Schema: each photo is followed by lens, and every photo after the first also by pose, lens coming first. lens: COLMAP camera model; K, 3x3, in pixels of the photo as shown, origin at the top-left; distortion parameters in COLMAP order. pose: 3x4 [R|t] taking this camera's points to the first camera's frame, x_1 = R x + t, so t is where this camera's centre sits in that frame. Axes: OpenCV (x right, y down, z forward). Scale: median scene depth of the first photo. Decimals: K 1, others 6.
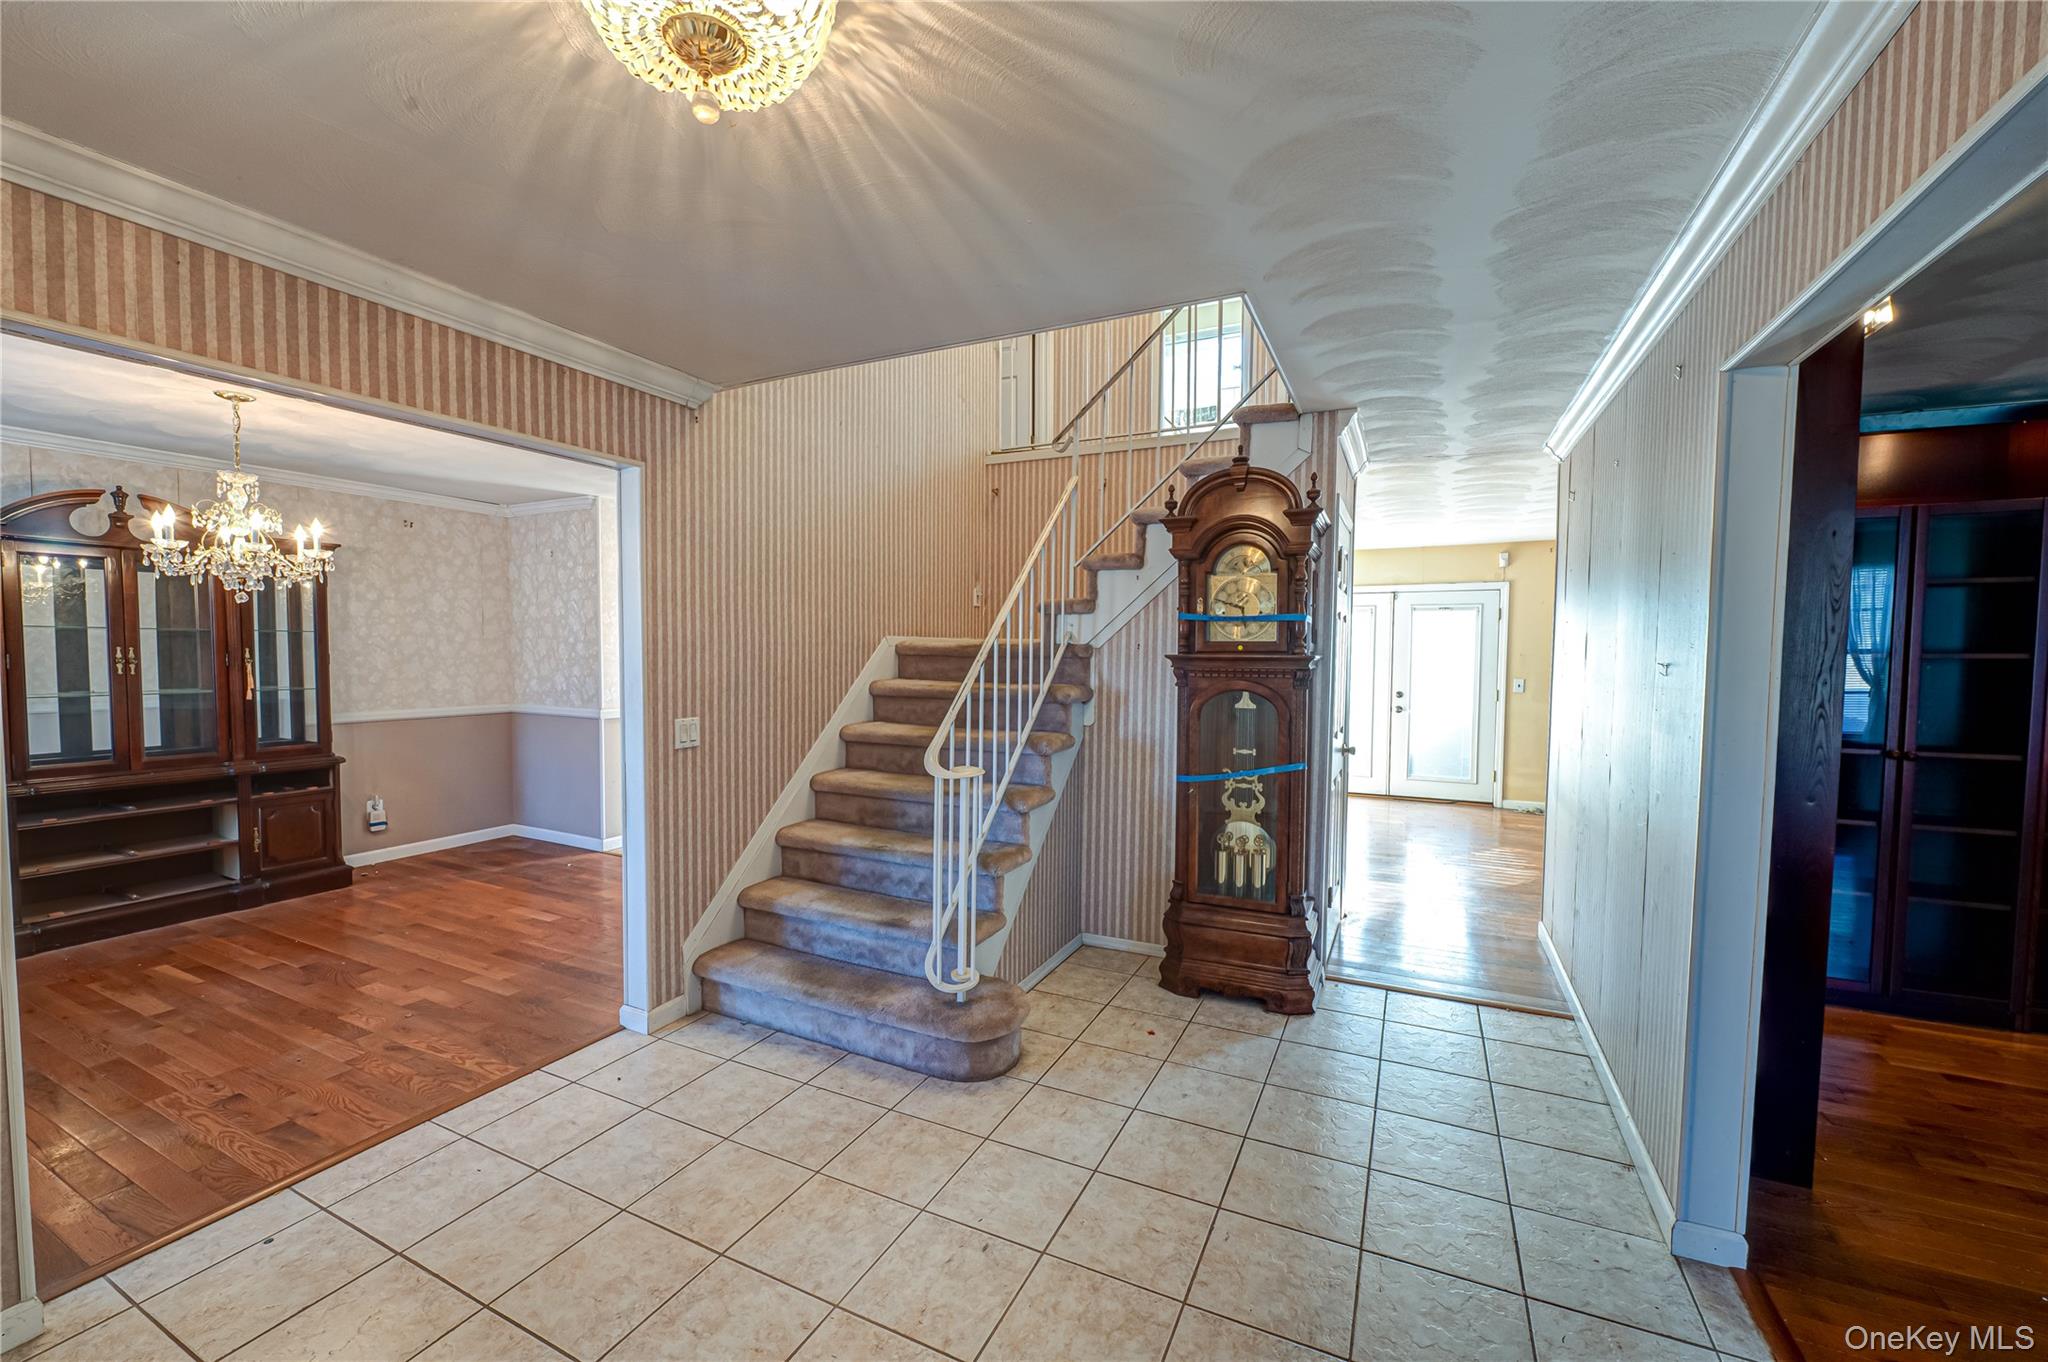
lens RADIAL K [[810.2, 0, 1020.7], [0, 810.2, 686.4], [0, 0, 1]] dist [-0.009378, -0.000207]
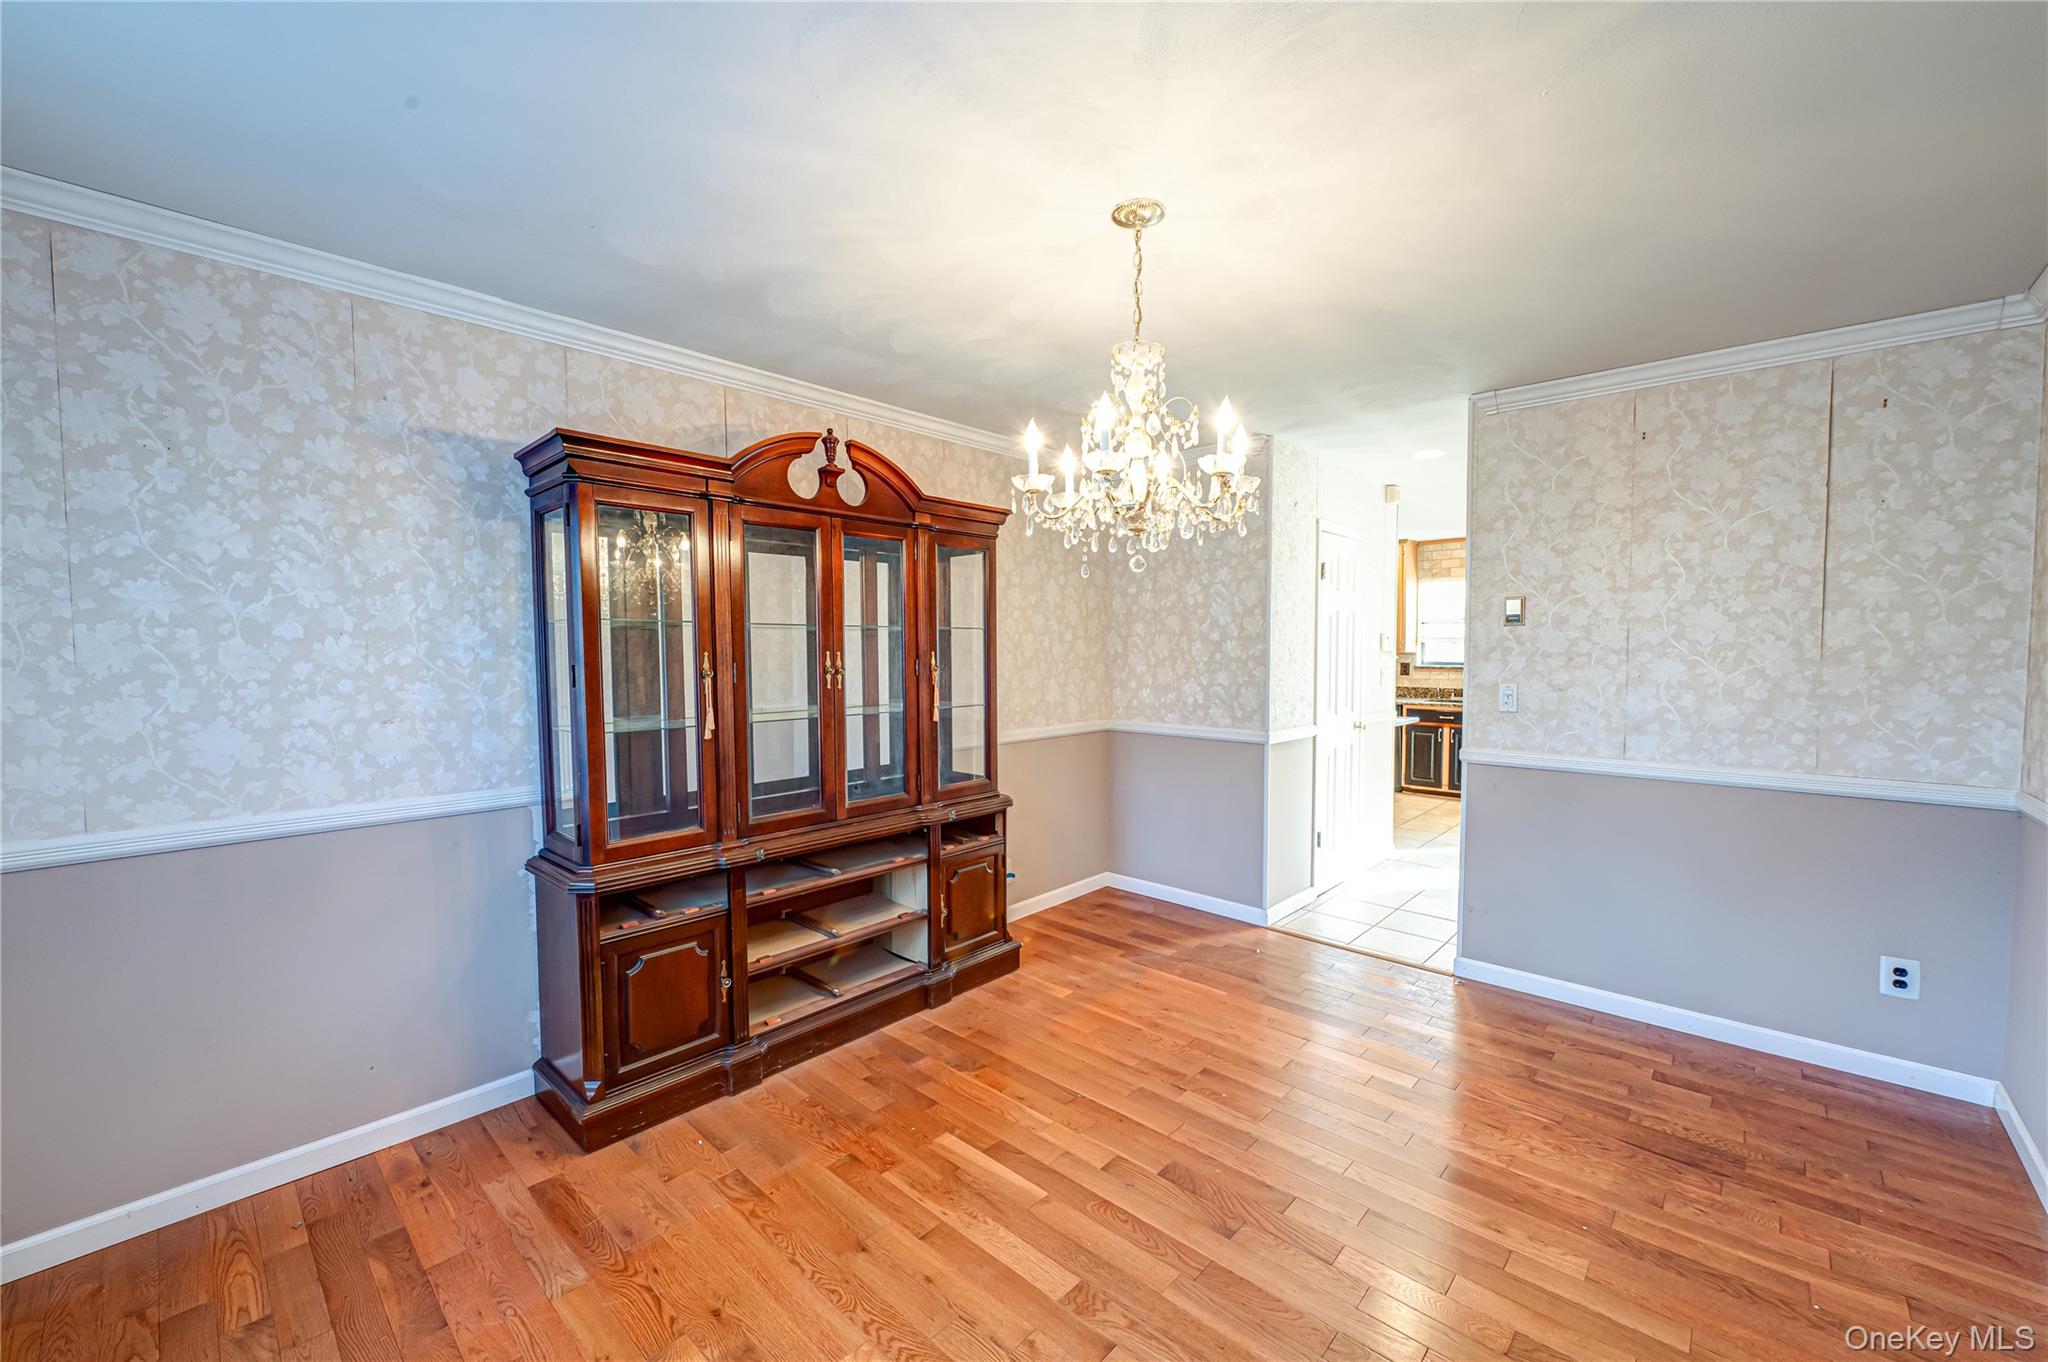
lens RADIAL K [[810.2, 0, 1032.4], [0, 810.2, 688.3], [0, 0, 1]] dist [-0.009378, -0.000207]
pose [[0.956343, 0.001298, -0.292245, -0.870562], [0.000162, 0.999988, 0.004972, -0.023064], [0.292248, -0.004802, 0.956331, 0.416279]]
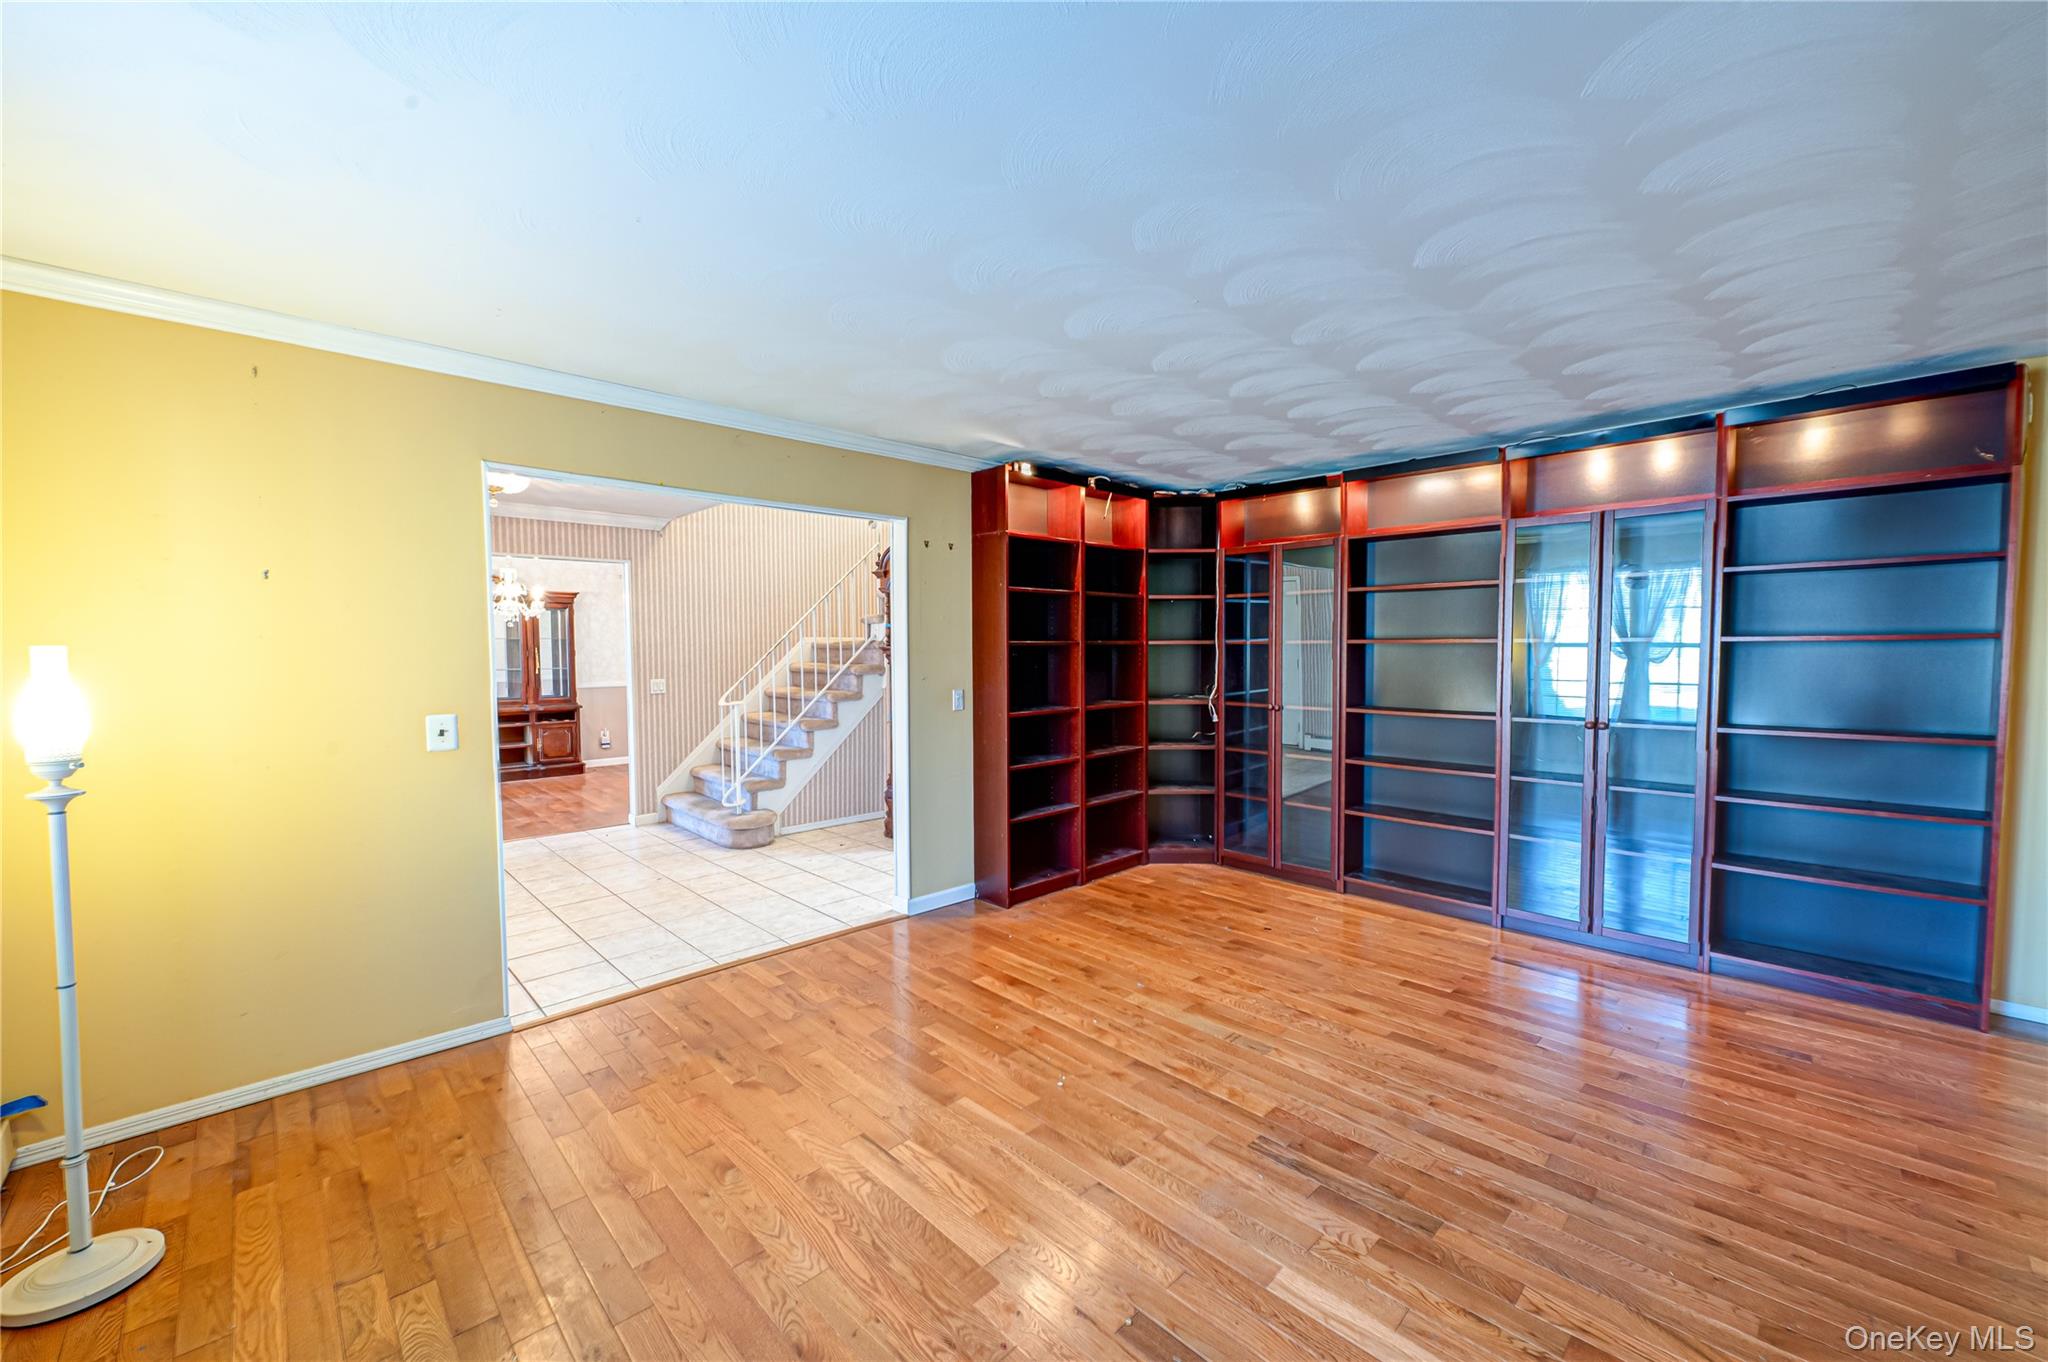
lens RADIAL K [[810.2, 0, 1020.8], [0, 810.2, 675.1], [0, 0, 1]] dist [-0.009378, -0.000207]
pose [[0.936293, 0.001070, -0.351218, 1.130470], [-0.002327, 0.999992, -0.003156, 0.030096], [0.351212, 0.003773, 0.936288, -0.587418]]
